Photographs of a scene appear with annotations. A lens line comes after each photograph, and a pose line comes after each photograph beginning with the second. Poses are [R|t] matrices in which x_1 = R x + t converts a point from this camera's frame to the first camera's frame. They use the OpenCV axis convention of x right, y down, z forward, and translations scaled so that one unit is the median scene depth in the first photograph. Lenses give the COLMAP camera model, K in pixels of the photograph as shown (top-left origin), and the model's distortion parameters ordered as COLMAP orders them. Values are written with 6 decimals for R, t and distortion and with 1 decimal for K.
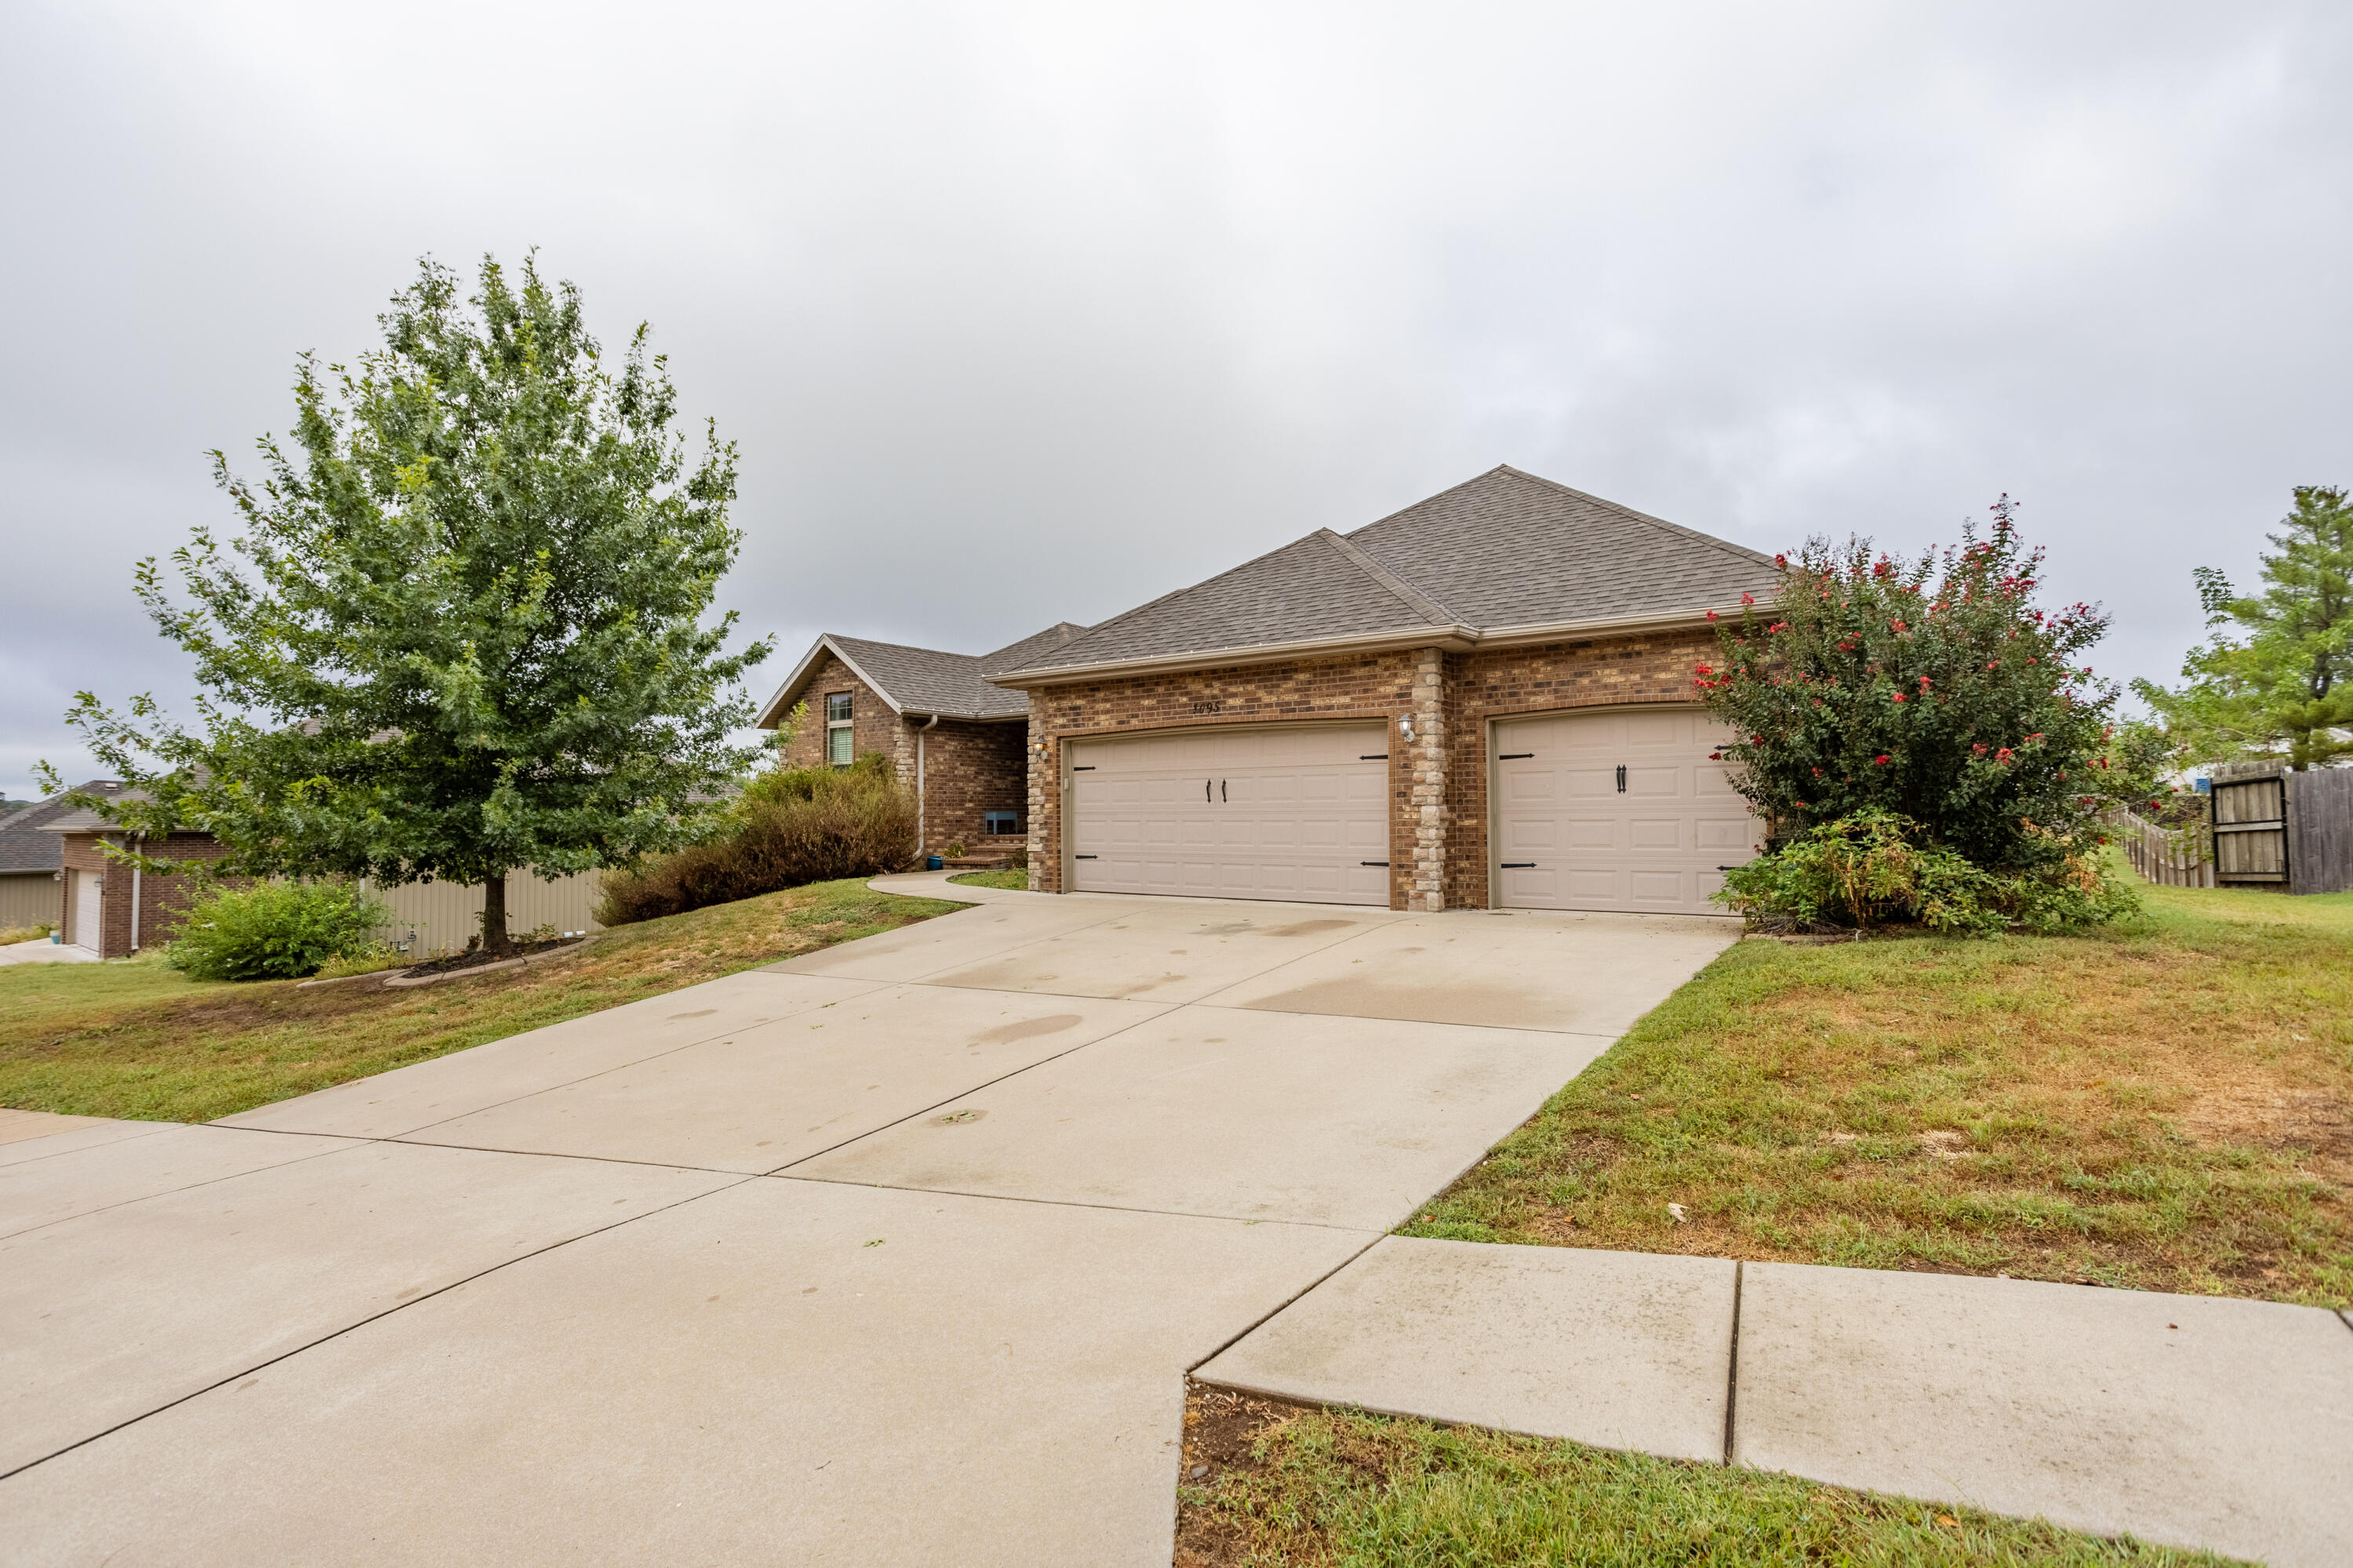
lens RADIAL K [[1176.8, 0, 1178.9], [0, 1176.8, 790.8], [0, 0, 1]] dist [-0.039477, 0.016049]
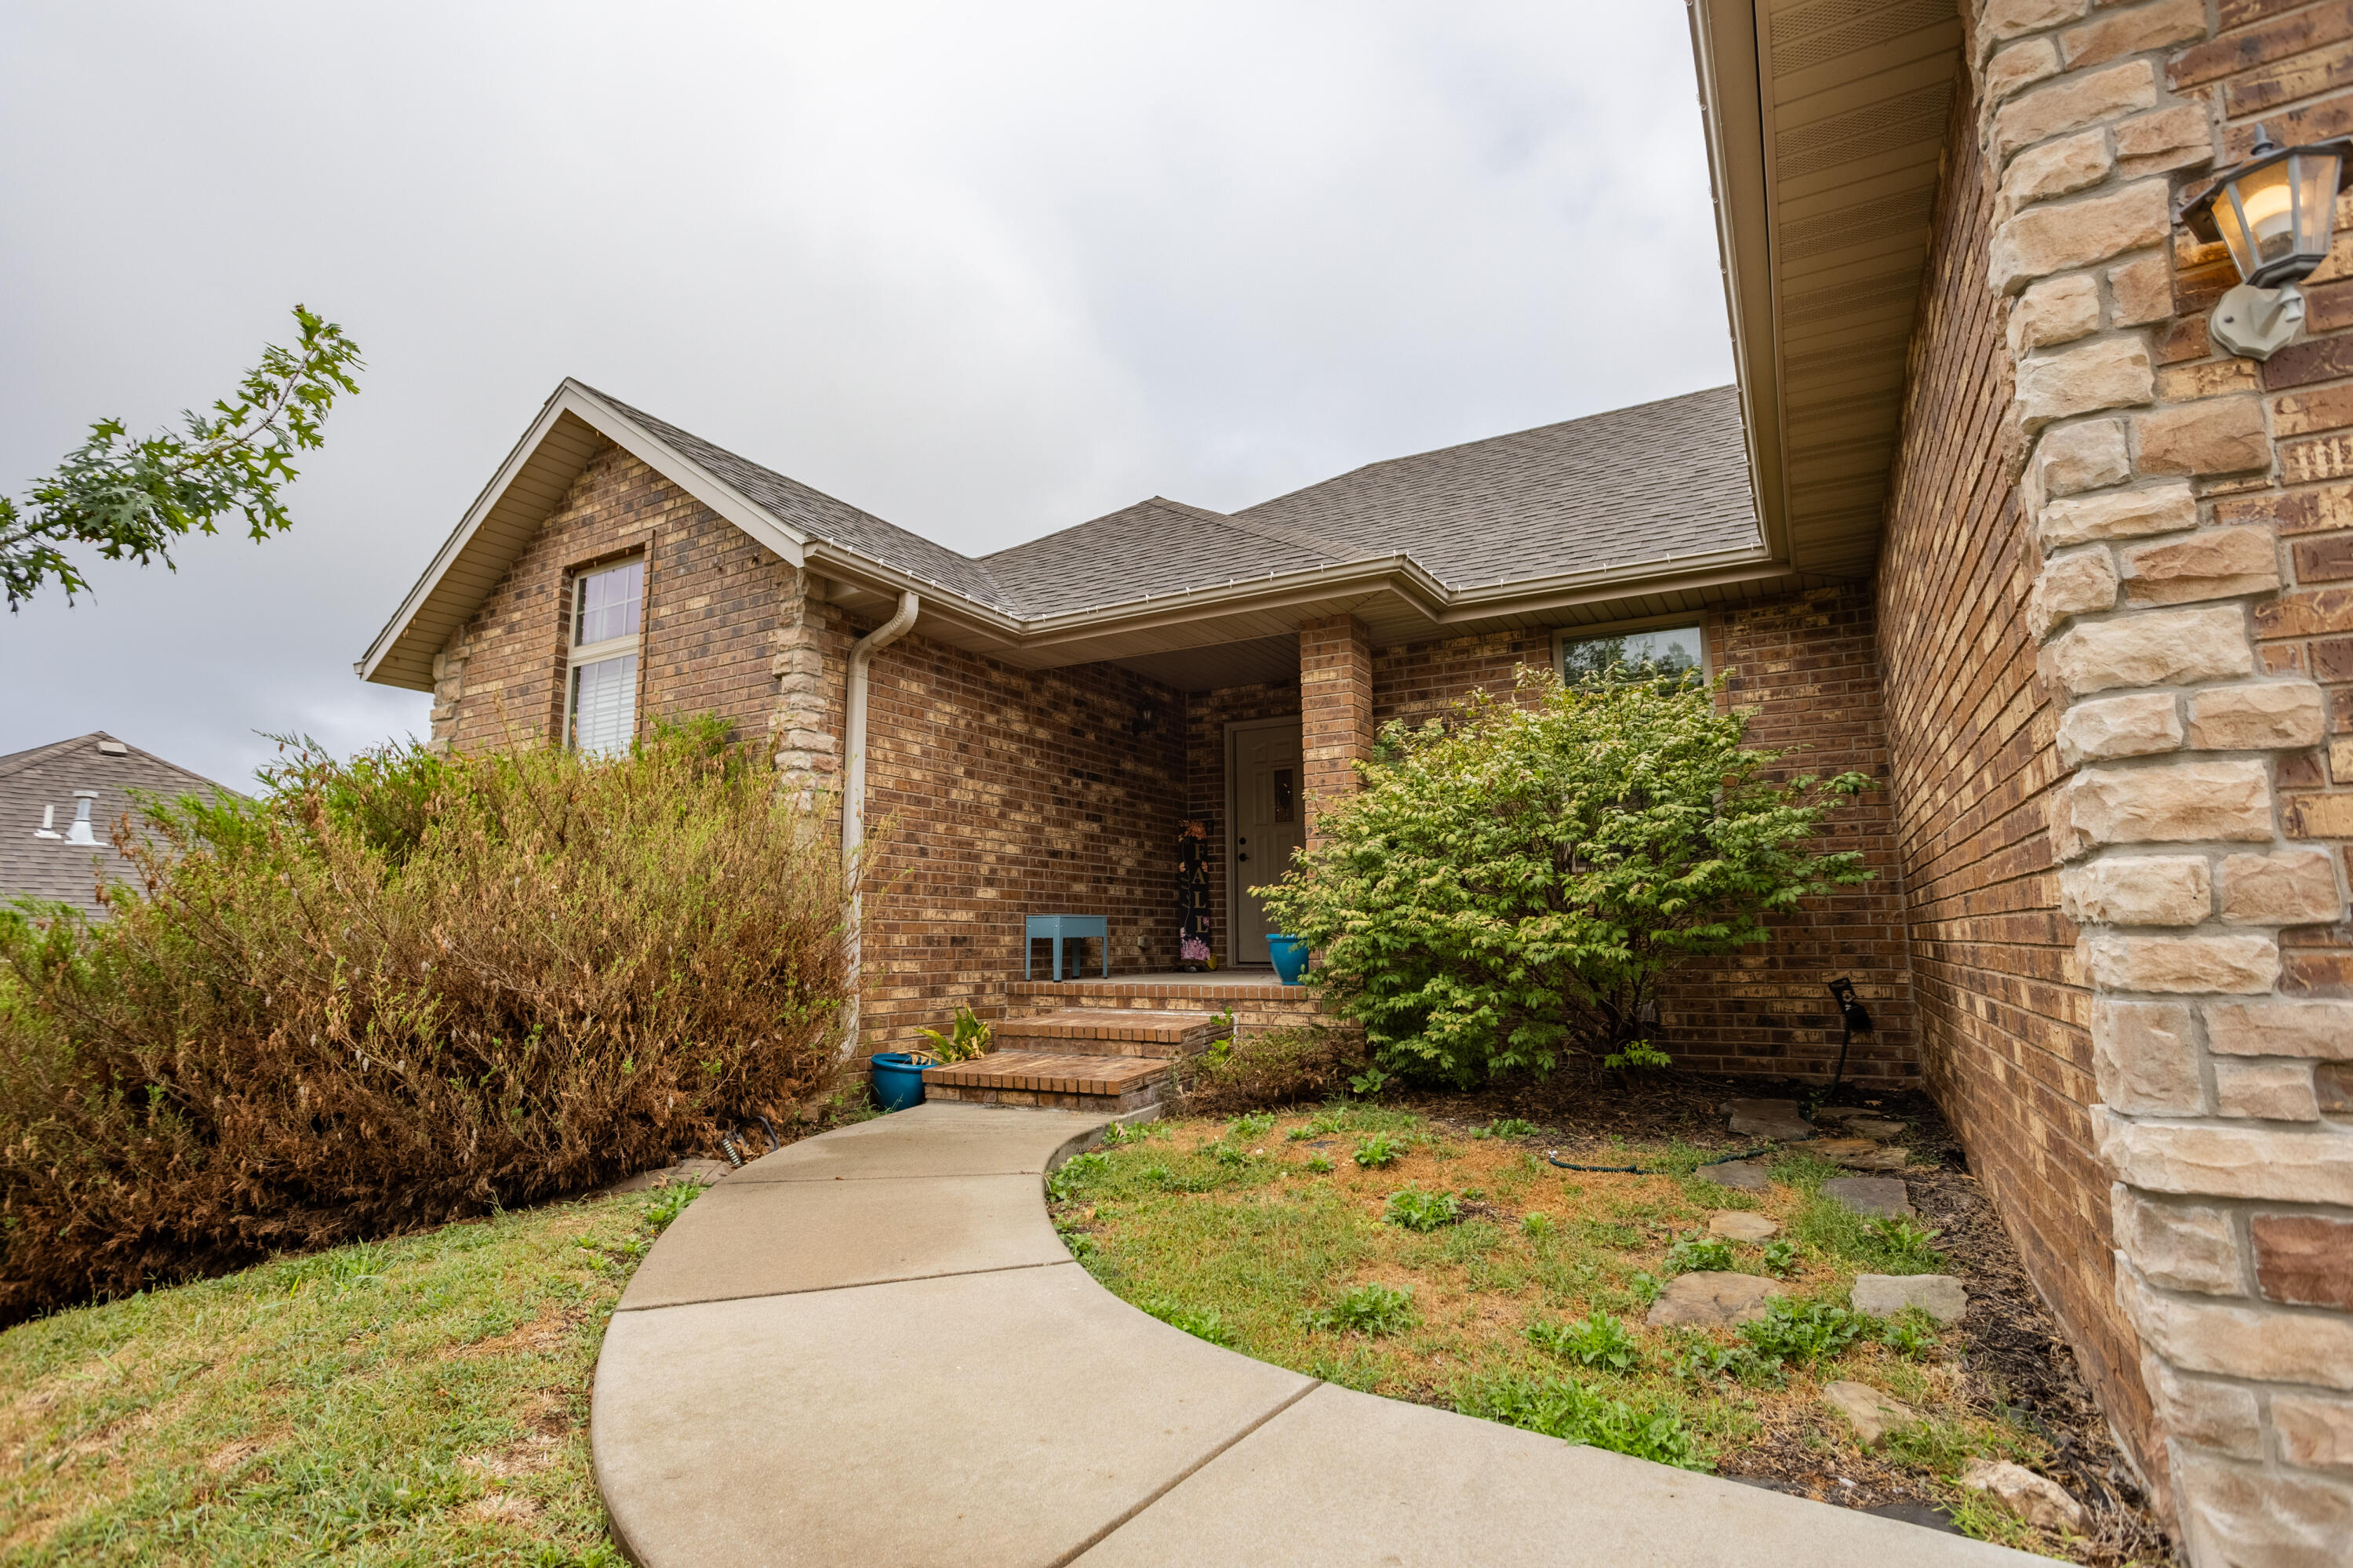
lens RADIAL K [[1176.8, 0, 1175.6], [0, 1176.8, 774.1], [0, 0, 1]] dist [-0.039477, 0.016049]
pose [[0.992518, 0.015320, 0.121136, -0.173654], [-0.000433, 0.992532, -0.121981, 0.020075], [-0.122100, 0.121015, 0.985113, 0.684903]]
